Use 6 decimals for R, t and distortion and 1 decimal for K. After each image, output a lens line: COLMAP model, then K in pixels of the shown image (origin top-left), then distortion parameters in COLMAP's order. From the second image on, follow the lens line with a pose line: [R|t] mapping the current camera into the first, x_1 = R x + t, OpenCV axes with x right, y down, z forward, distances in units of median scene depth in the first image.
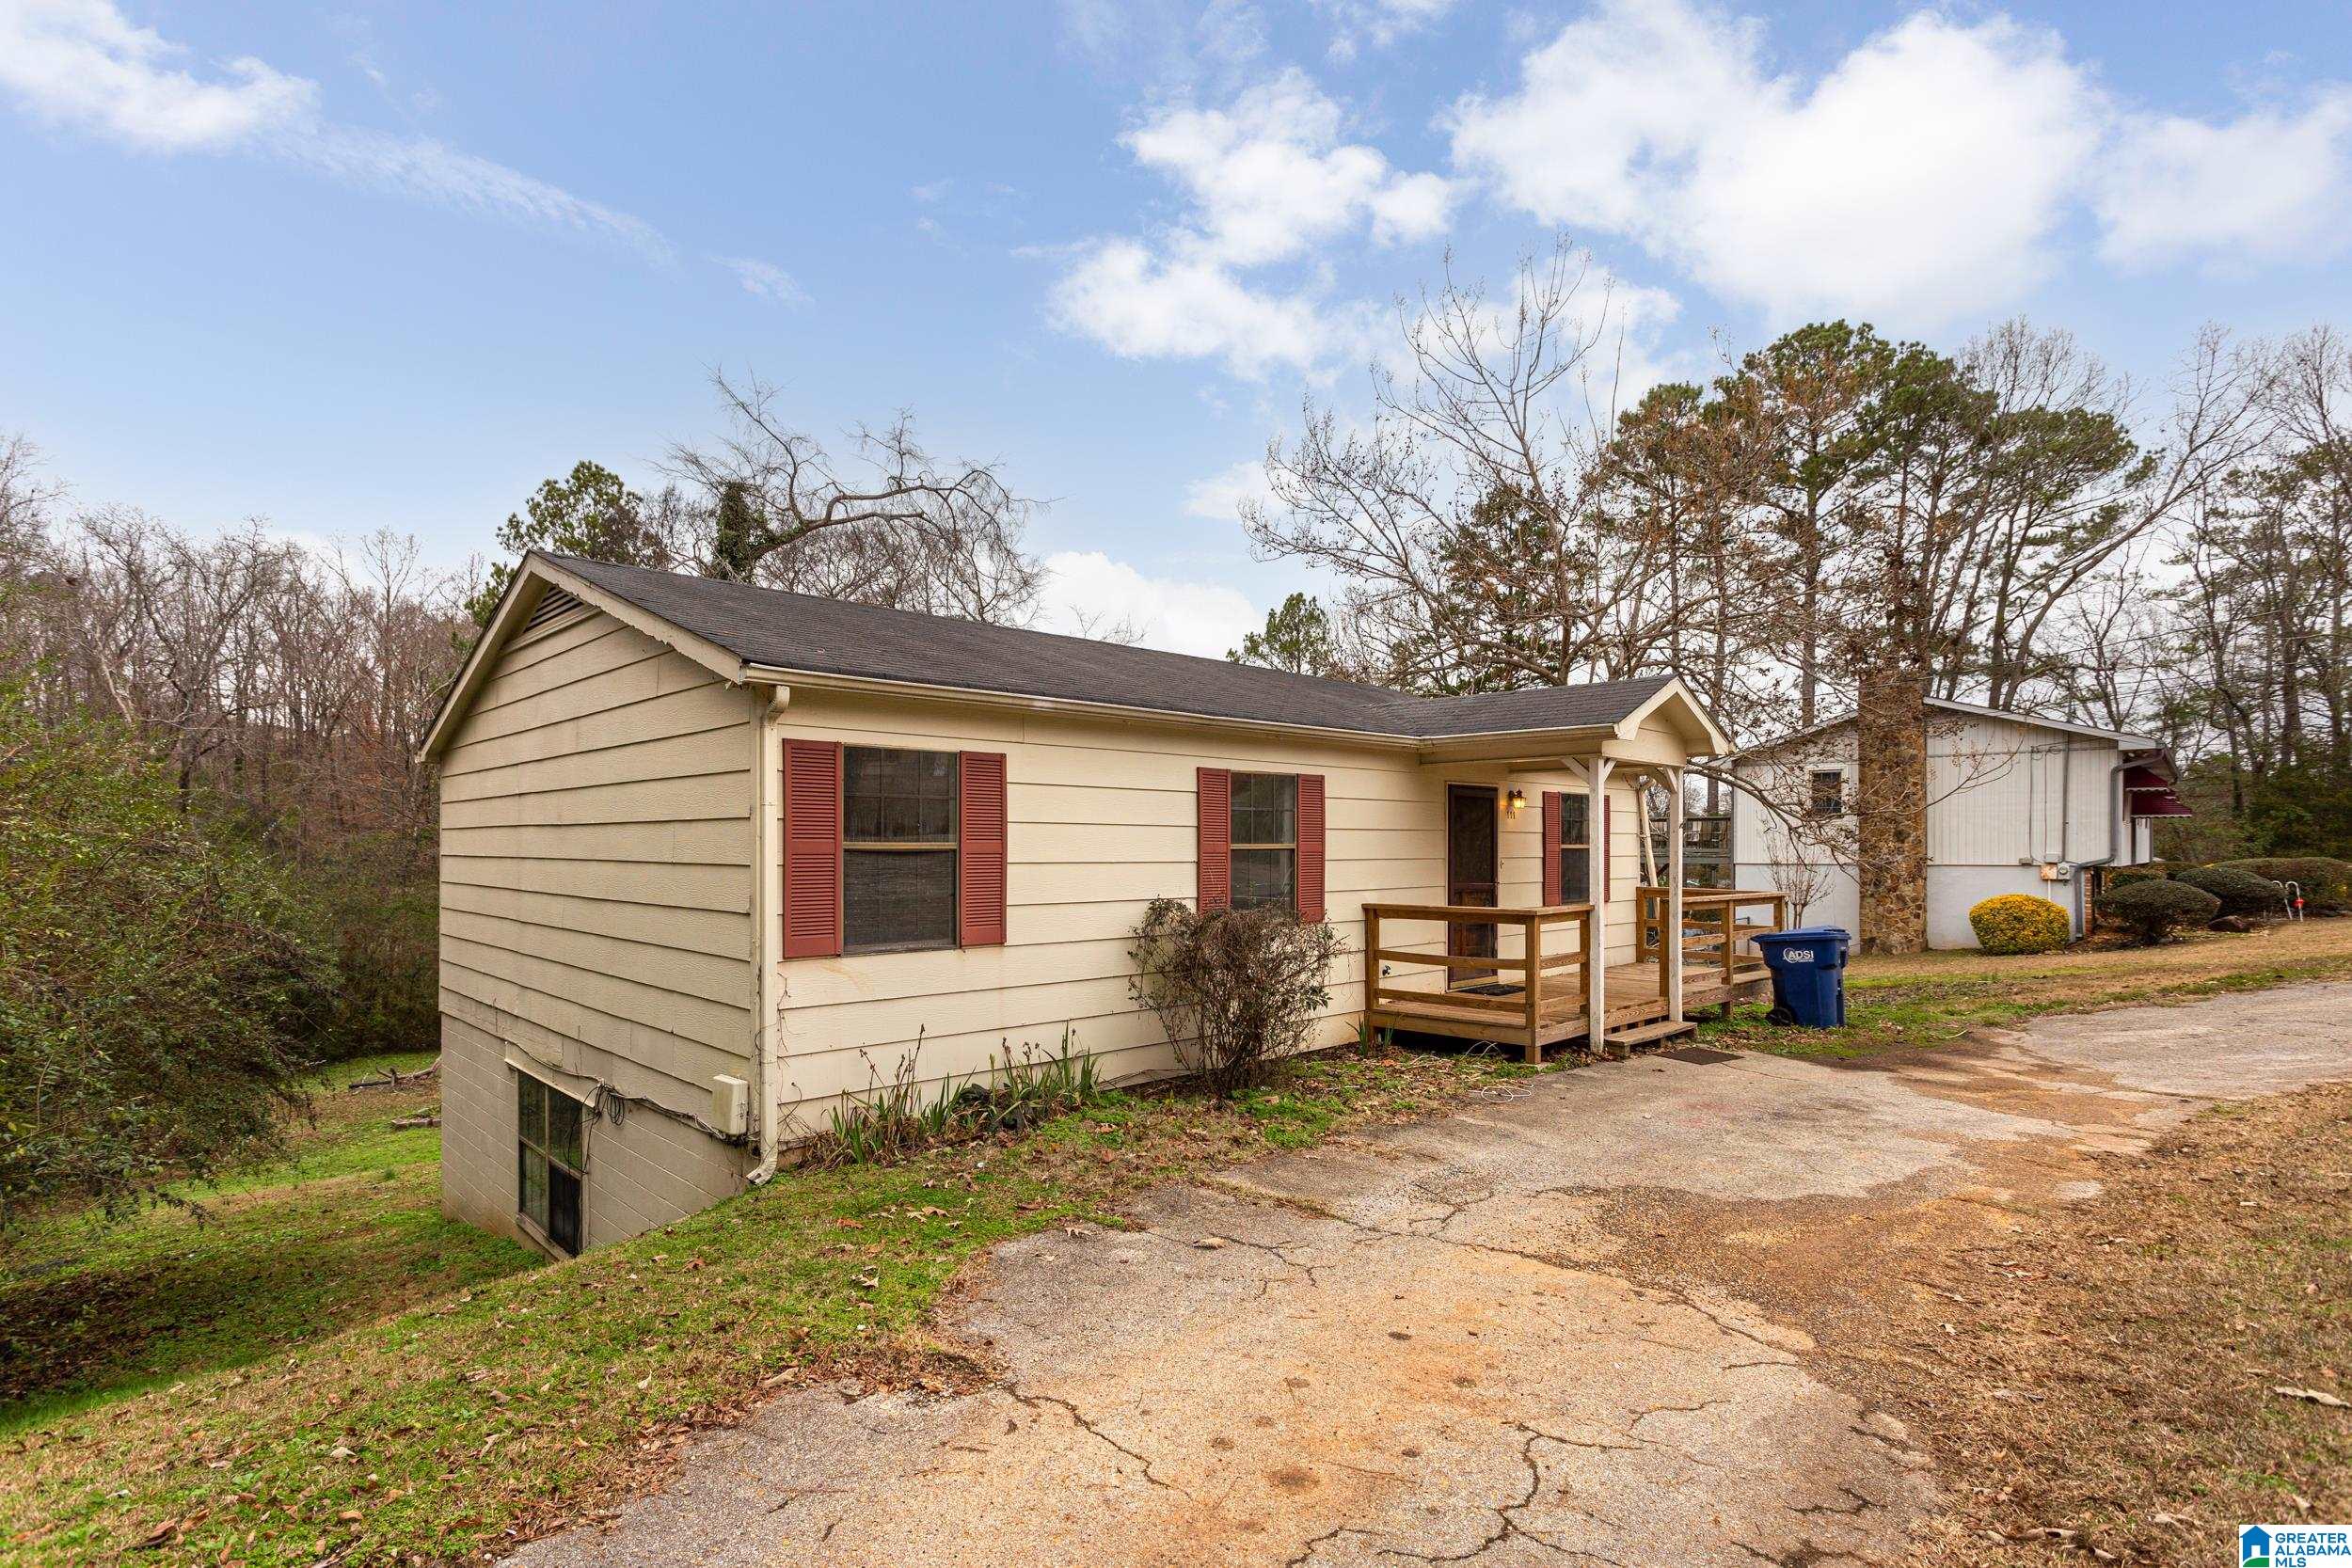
lens RADIAL K [[1166.6, 0, 1185.7], [0, 1166.6, 856.3], [0, 0, 1]] dist [0.000076, 0.000083]
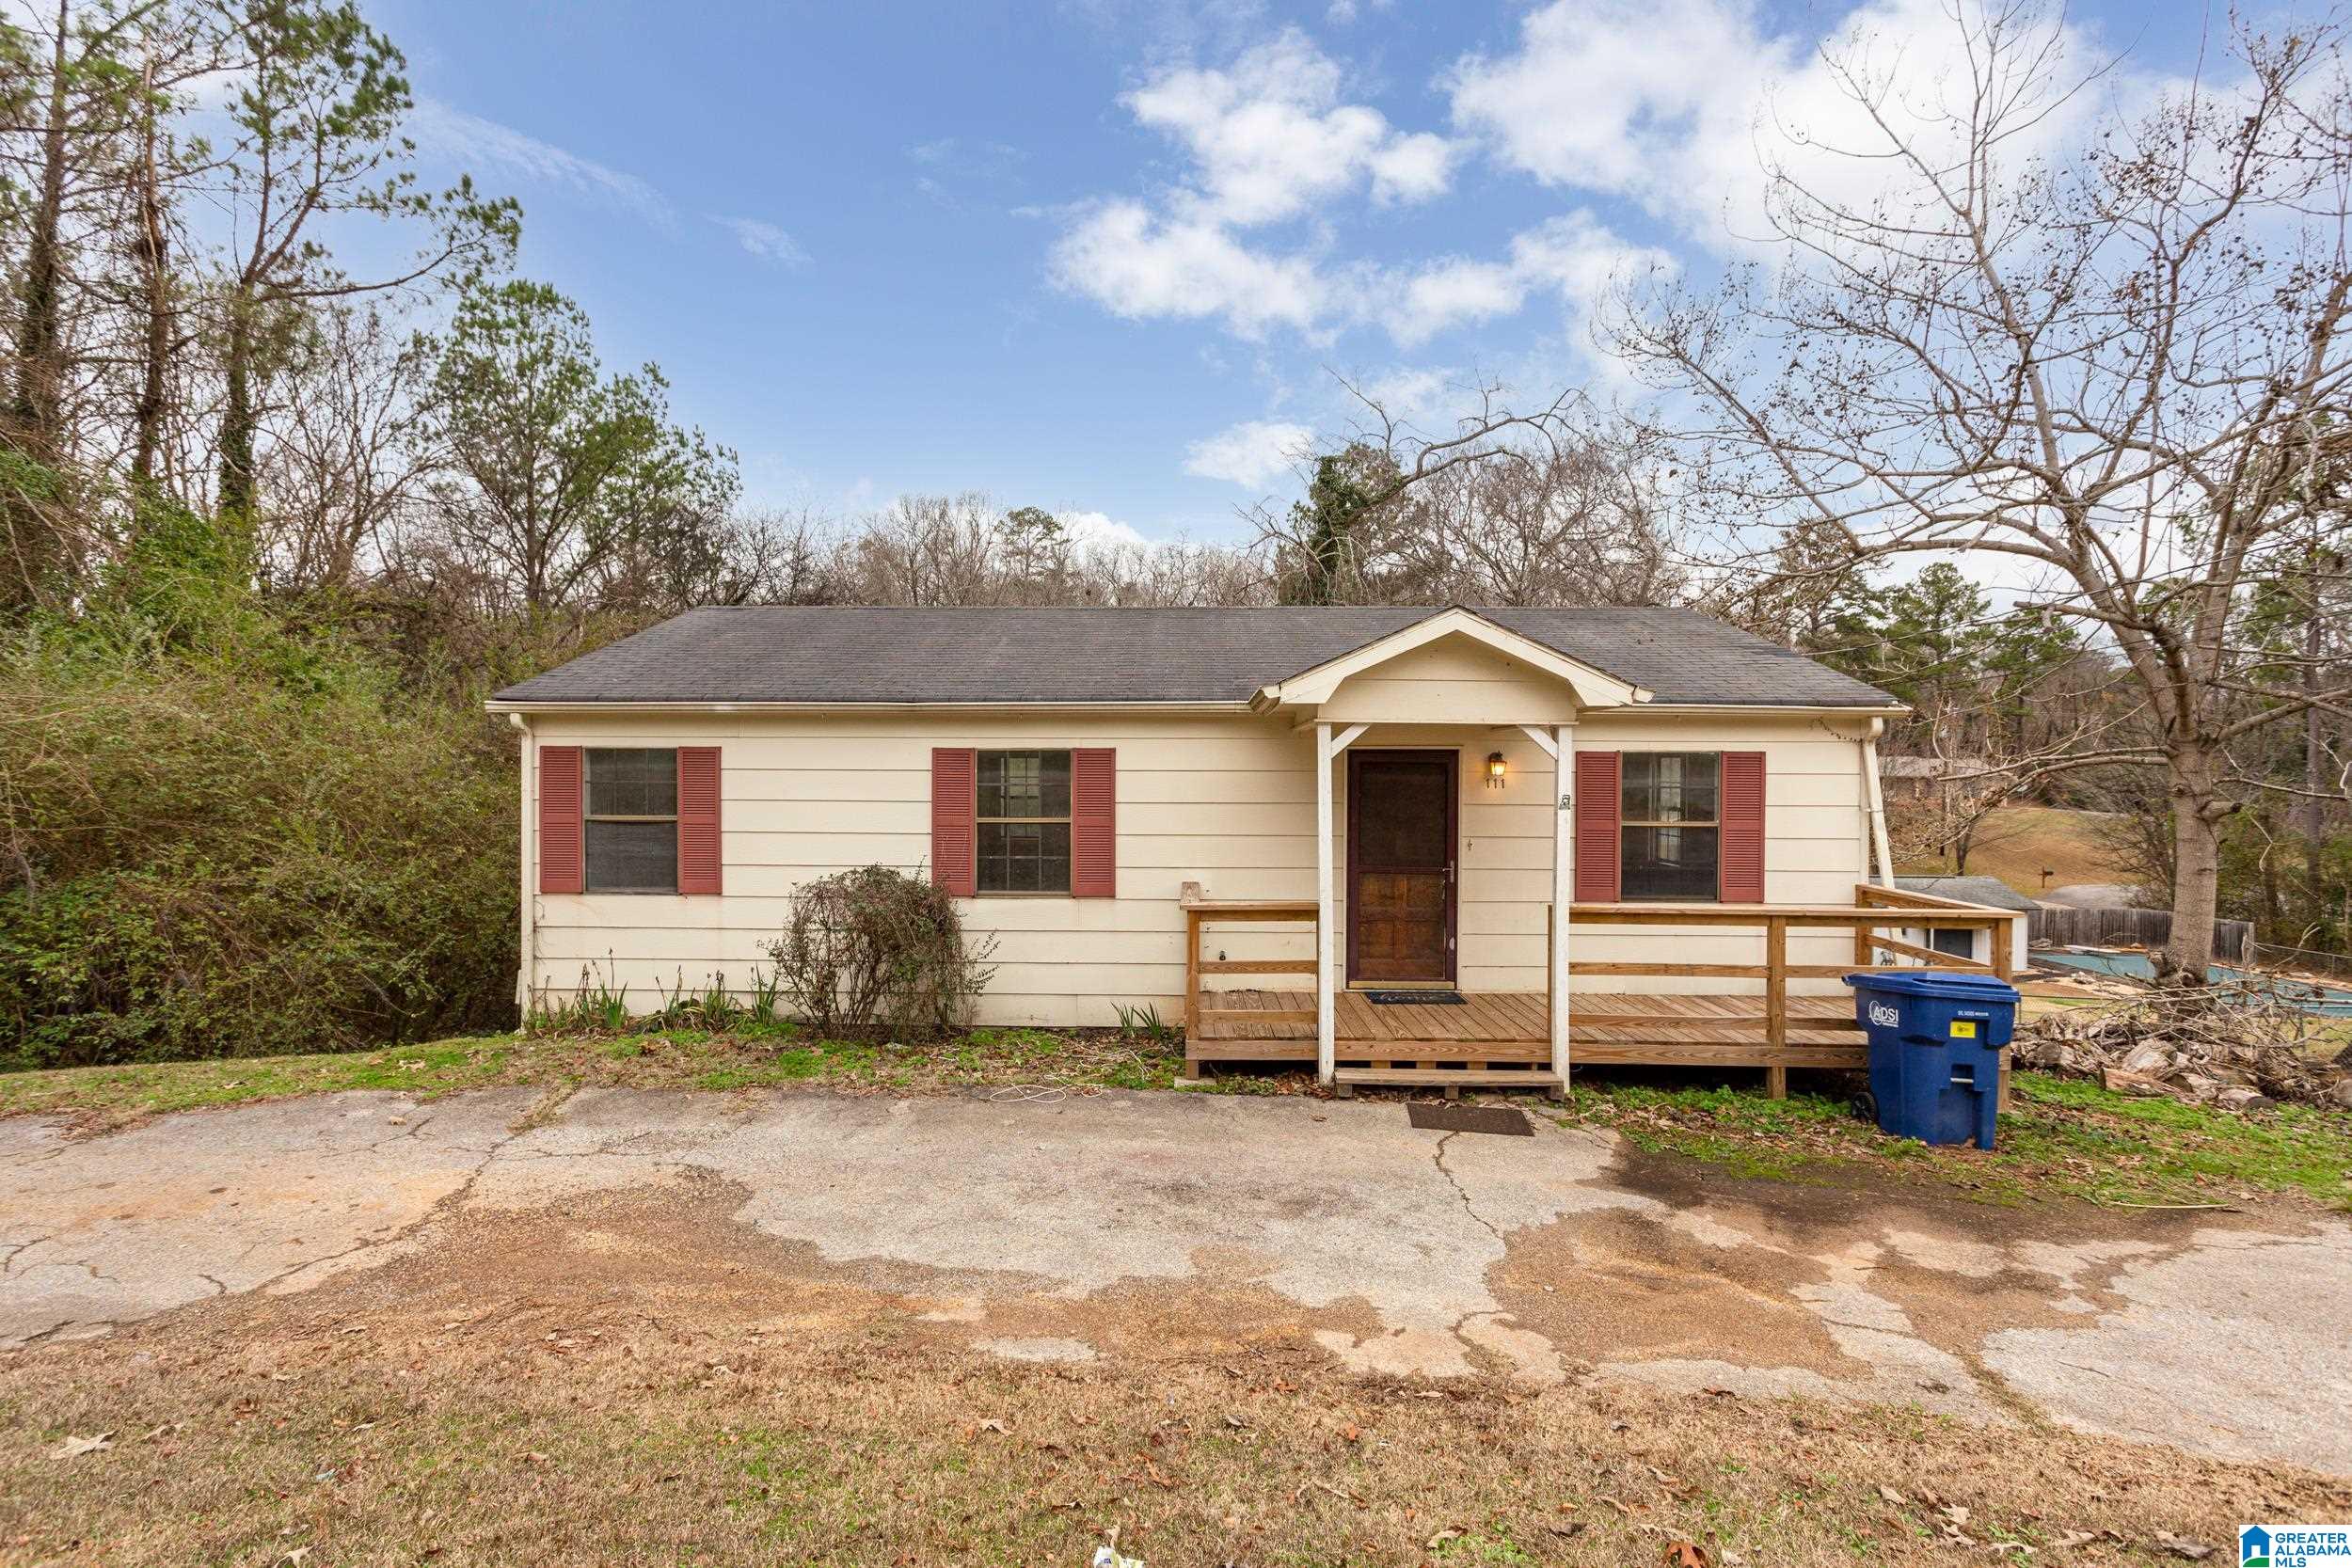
lens RADIAL K [[1169.4, 0, 1178.7], [0, 1169.4, 798.8], [0, 0, 1]] dist [0.003521, 0.000254]
pose [[0.696175, 0.018903, -0.717623, 0.863676], [-0.010055, 0.999812, 0.016582, -0.044089], [0.717802, -0.004328, 0.696234, 0.361430]]
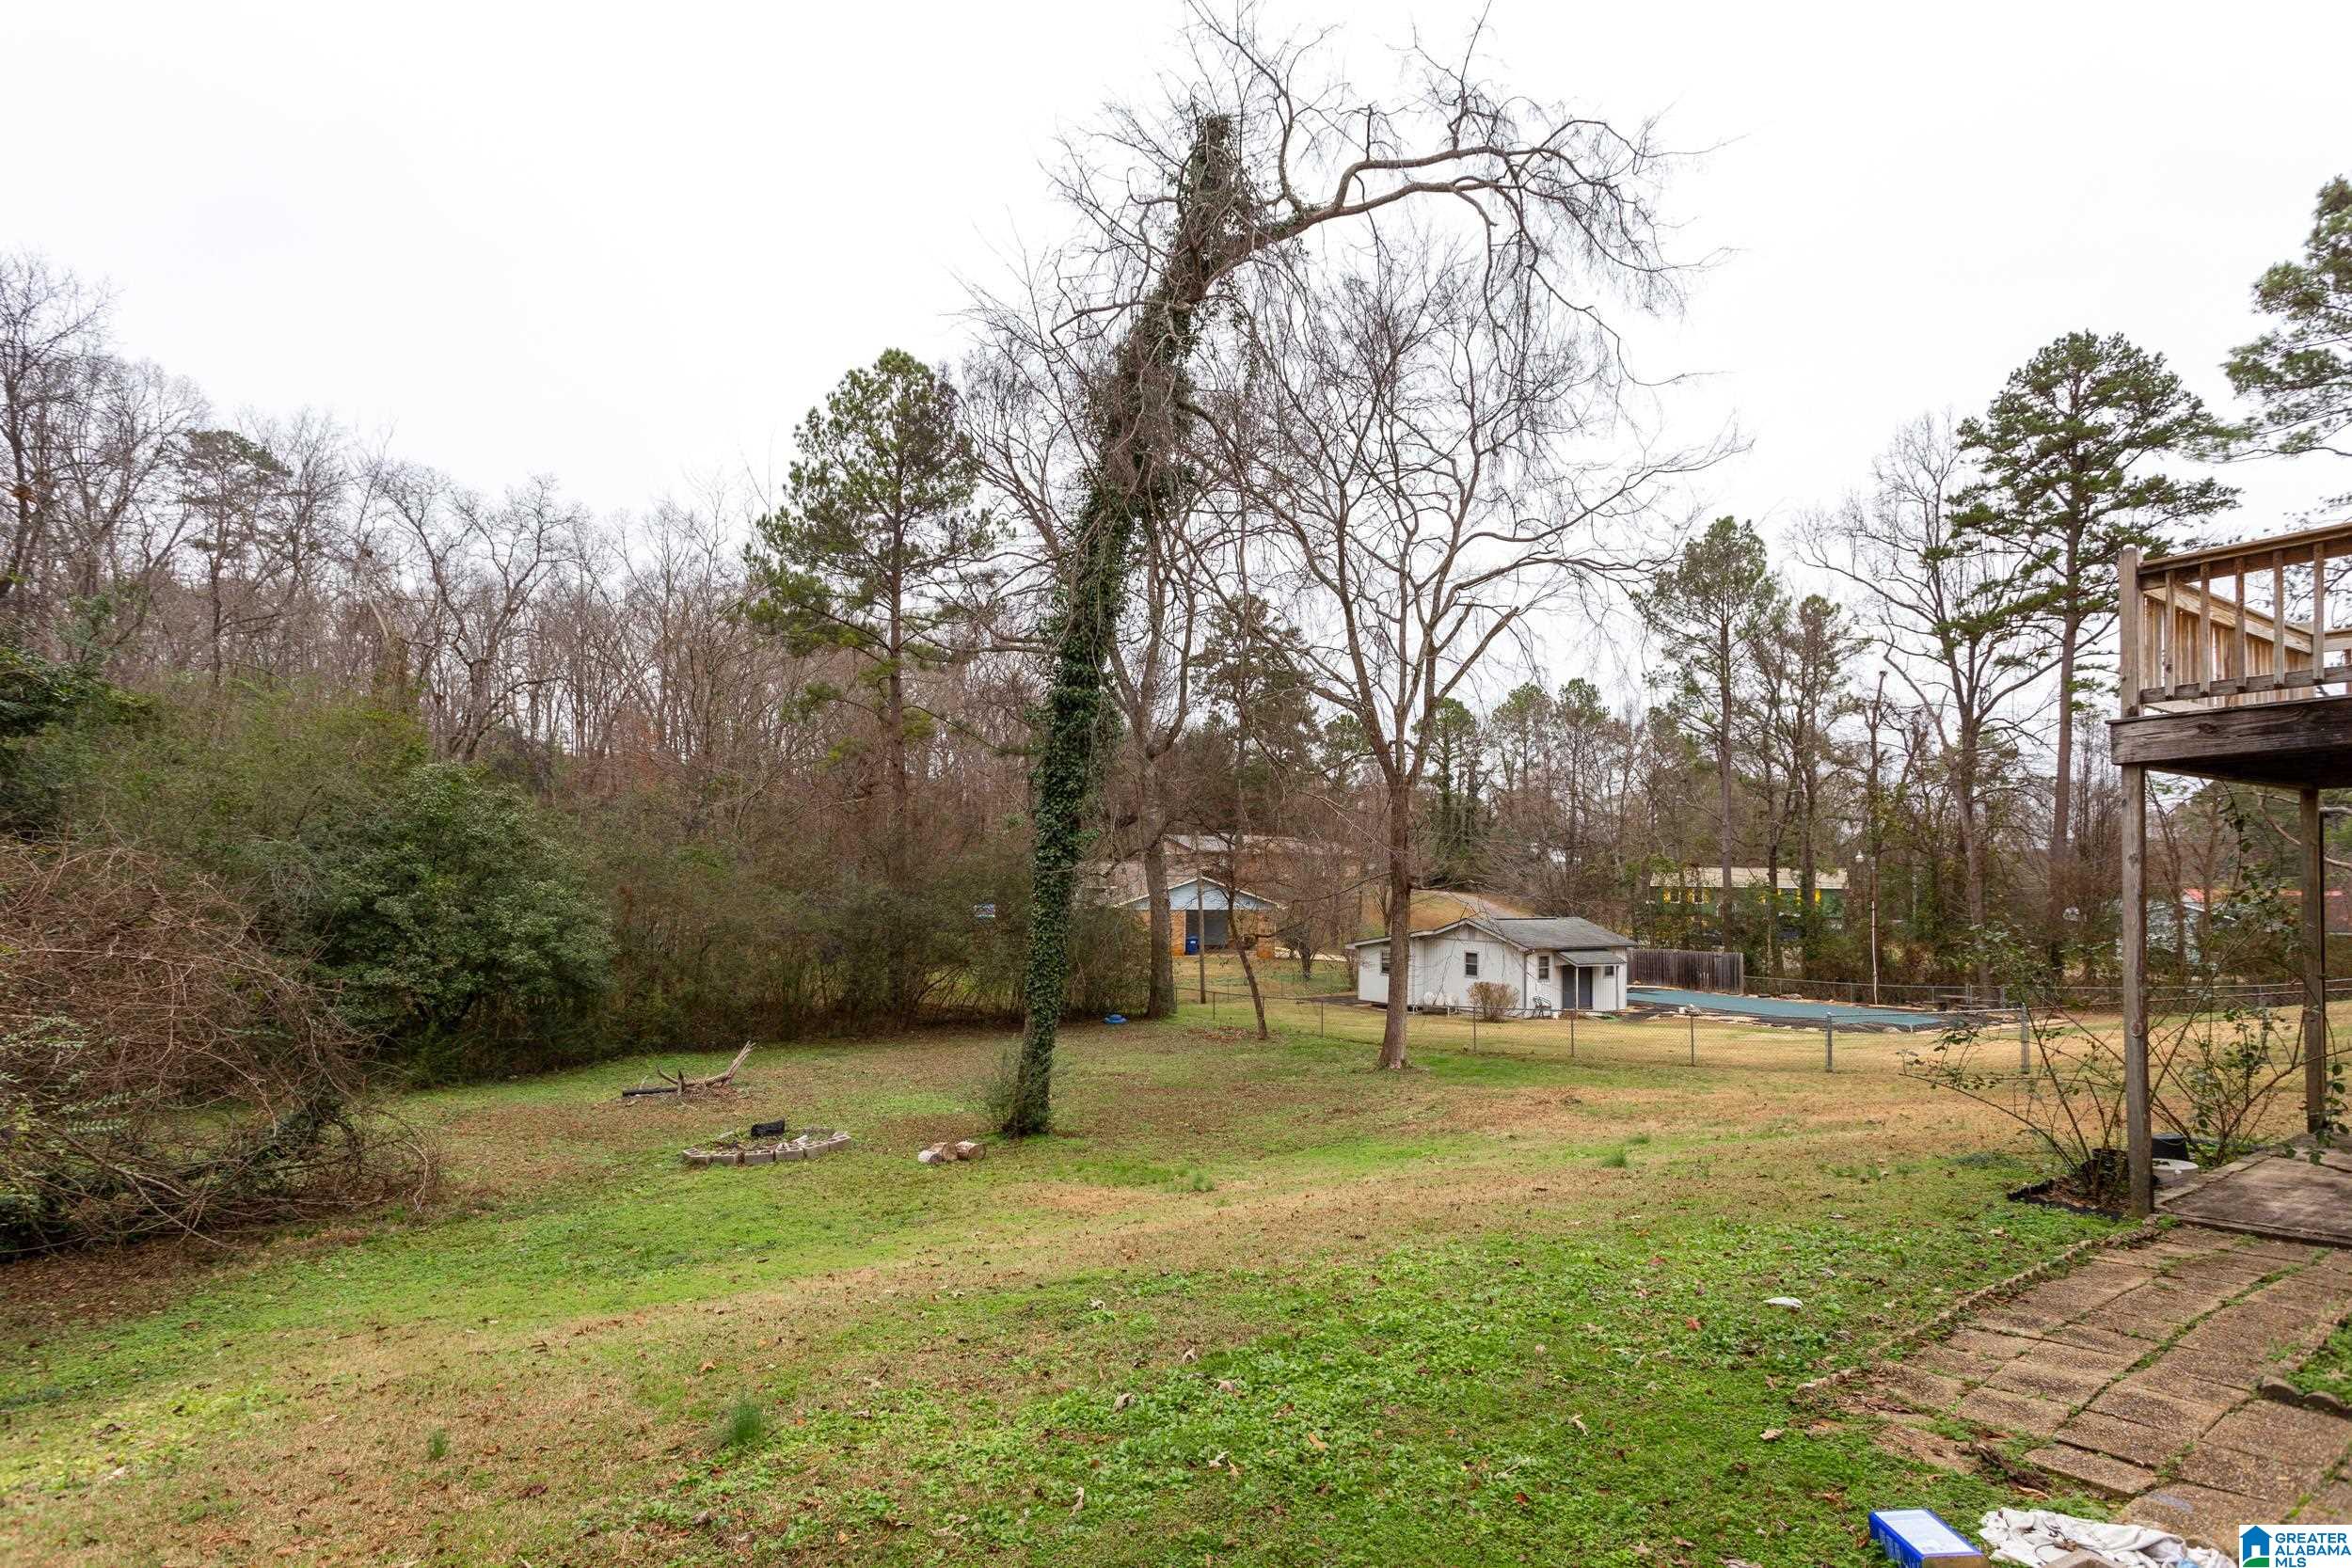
lens RADIAL K [[1107.6, 0, 1173.6], [0, 1107.6, 911.2], [0, 0, 1]] dist [0.001000, 0.000128]
pose [[0.986356, 0.014449, -0.163990, -0.842937], [-0.013834, 0.999892, 0.004895, 0.237752], [0.164043, -0.002559, 0.986450, 1.184910]]
